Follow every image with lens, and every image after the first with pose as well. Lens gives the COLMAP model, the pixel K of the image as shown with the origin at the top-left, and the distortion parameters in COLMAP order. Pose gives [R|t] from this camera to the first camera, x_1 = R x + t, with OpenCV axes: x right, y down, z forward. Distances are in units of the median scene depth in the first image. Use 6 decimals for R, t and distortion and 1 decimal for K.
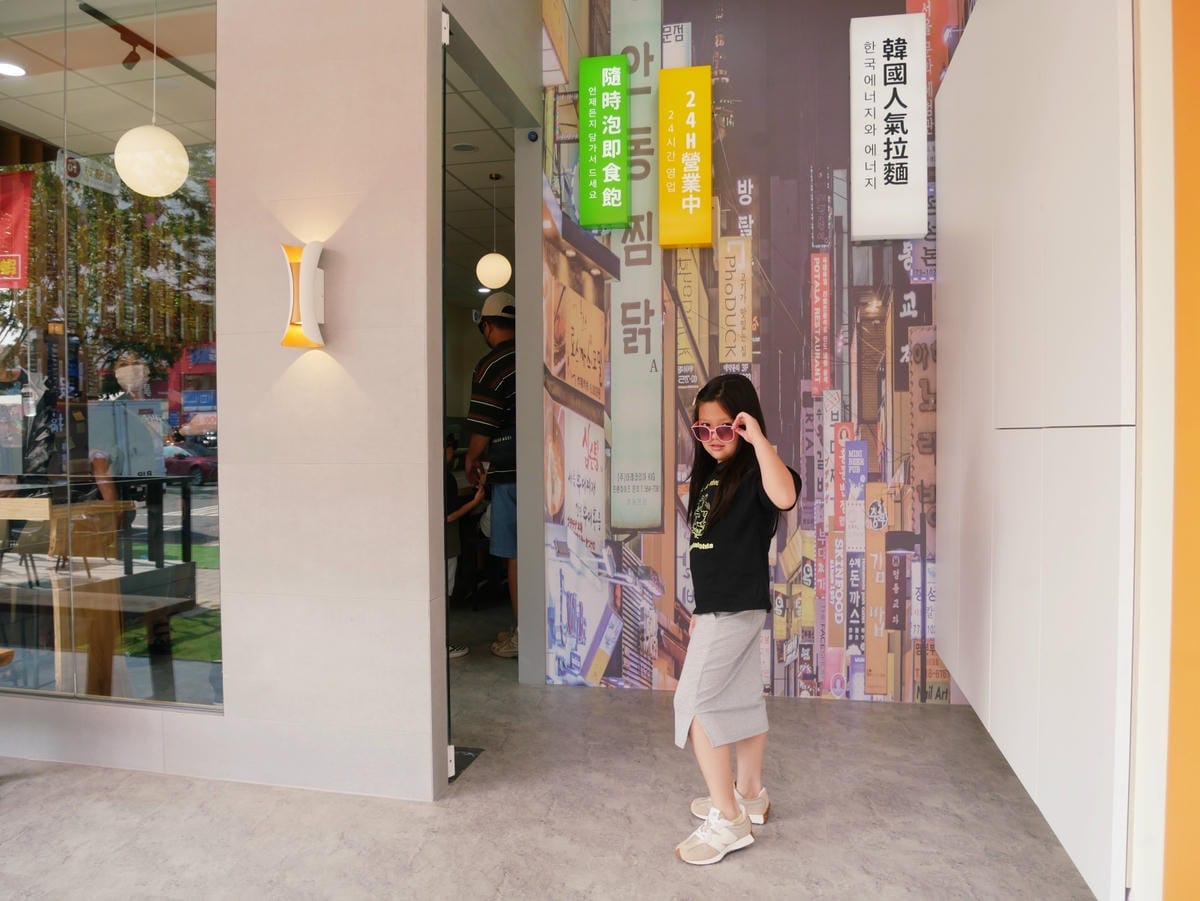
lens RADIAL K [[891.6, 0, 598.7], [0, 891.6, 448.0], [0, 0, 1]] dist [-0.065962, 0.041755]
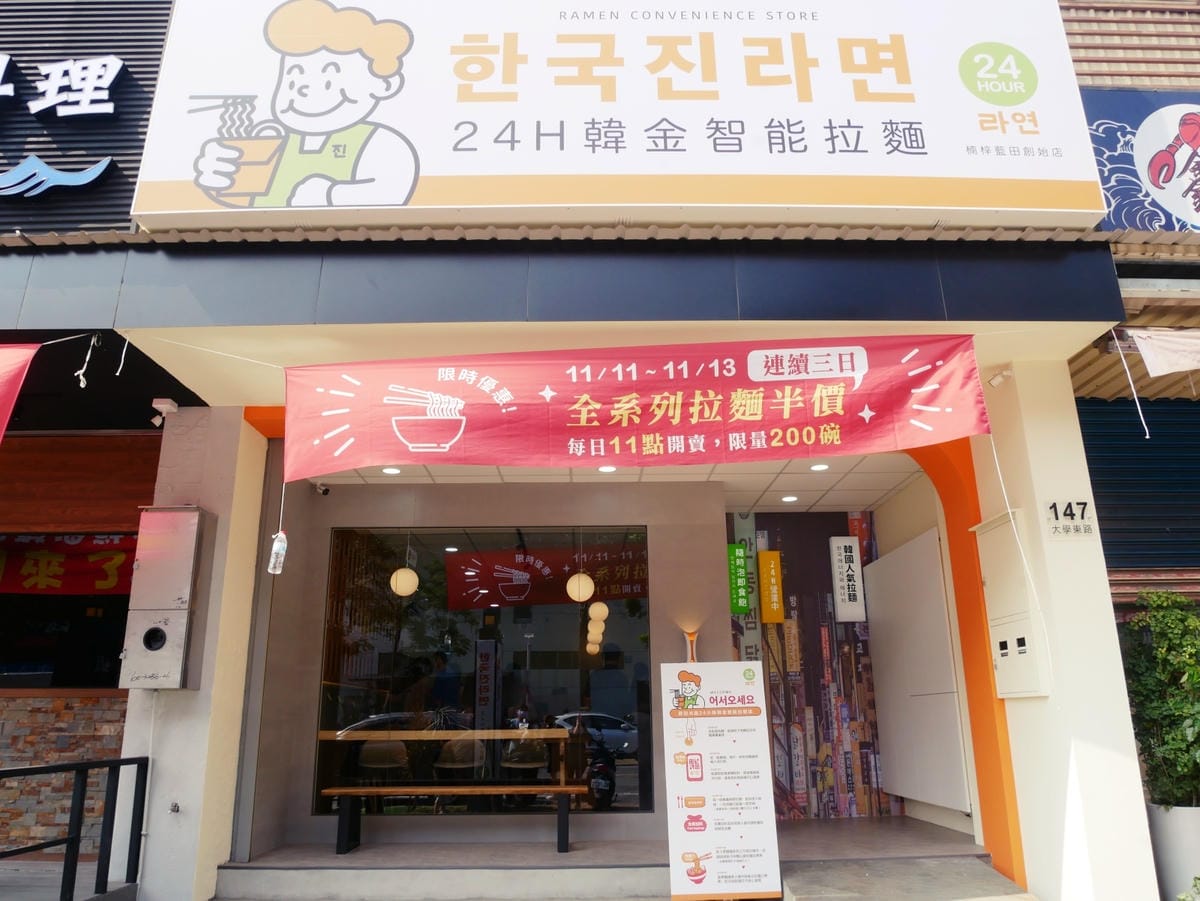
lens RADIAL K [[891.6, 0, 598.9], [0, 891.6, 446.6], [0, 0, 1]] dist [-0.065962, 0.041755]
pose [[0.972512, 0.059409, 0.225146, -0.959201], [0.013304, 0.951150, -0.308443, 0.058843], [-0.232472, 0.302960, 0.924214, -1.313765]]
